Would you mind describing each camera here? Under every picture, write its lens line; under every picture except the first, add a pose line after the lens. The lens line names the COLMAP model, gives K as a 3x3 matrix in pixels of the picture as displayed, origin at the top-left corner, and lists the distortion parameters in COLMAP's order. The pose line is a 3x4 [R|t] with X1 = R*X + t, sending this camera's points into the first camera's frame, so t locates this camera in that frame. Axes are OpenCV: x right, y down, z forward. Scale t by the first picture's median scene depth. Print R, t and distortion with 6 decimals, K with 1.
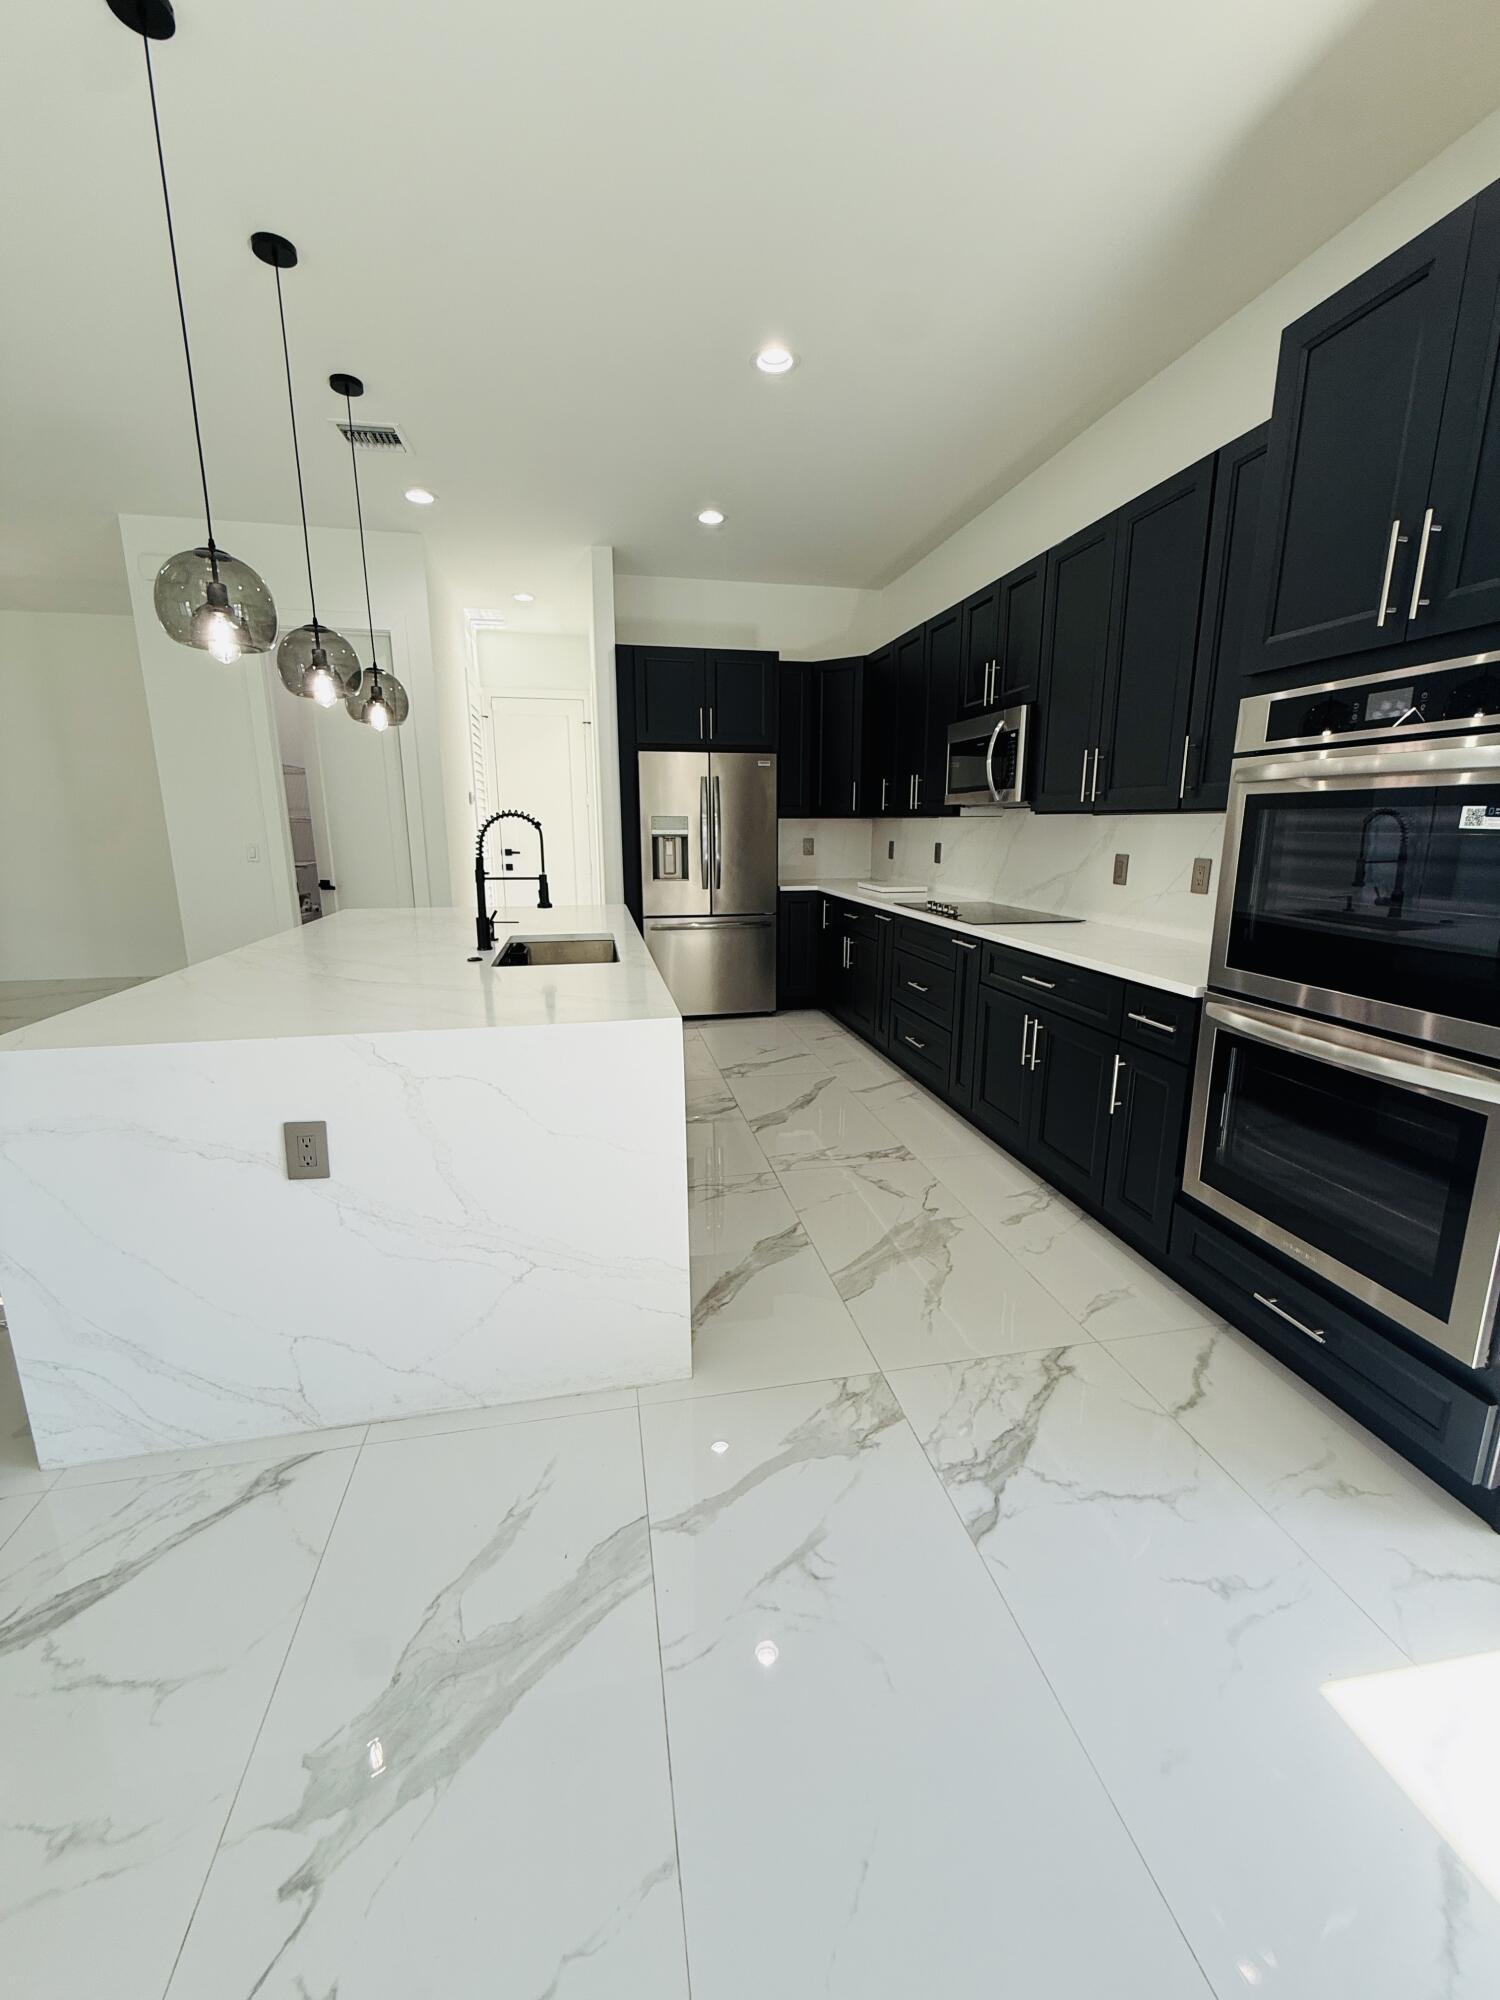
lens RADIAL K [[795.0, 0, 750.0], [0, 795.0, 1000.0], [0, 0, 1]] dist [0.009555, 0.000011]
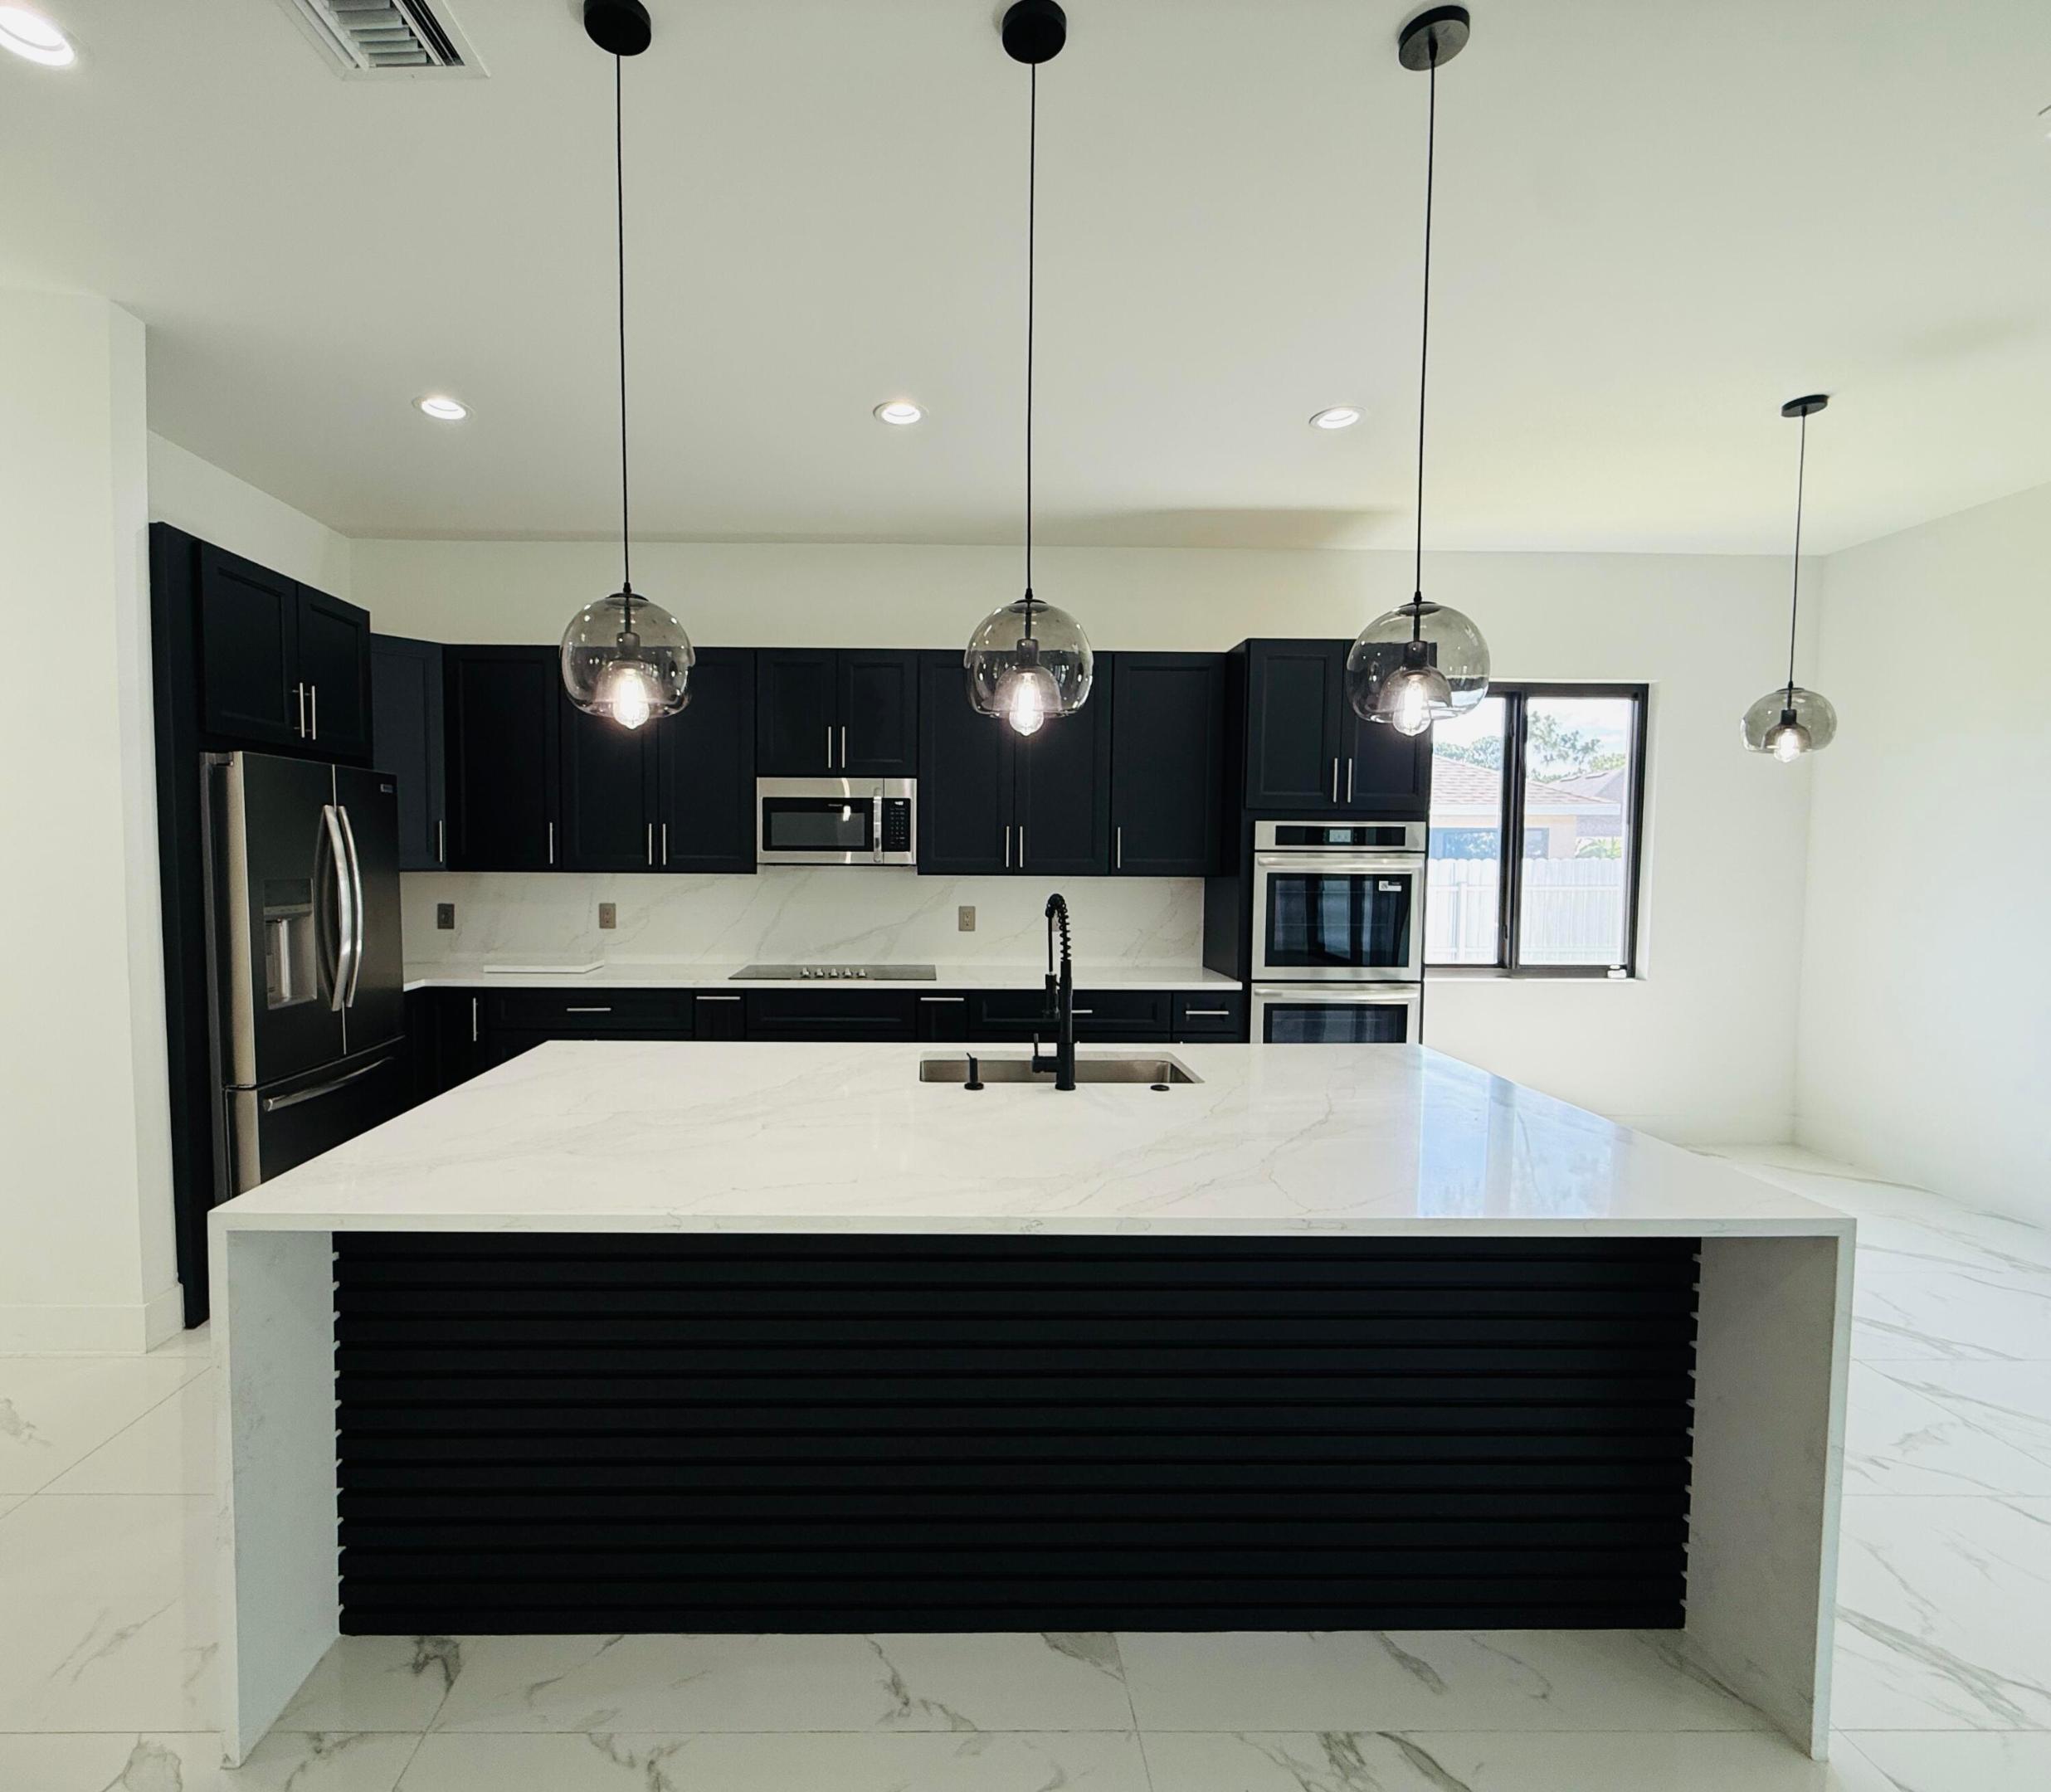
lens RADIAL K [[912.7, 0, 1025.5], [0, 912.7, 896.0], [0, 0, 1]] dist [-0.003791, 0.006685]
pose [[0.184390, -0.044598, 0.981841, -1.512982], [0.205705, 0.978597, 0.005819, -0.328224], [-0.961086, 0.200897, 0.189618, 1.137677]]
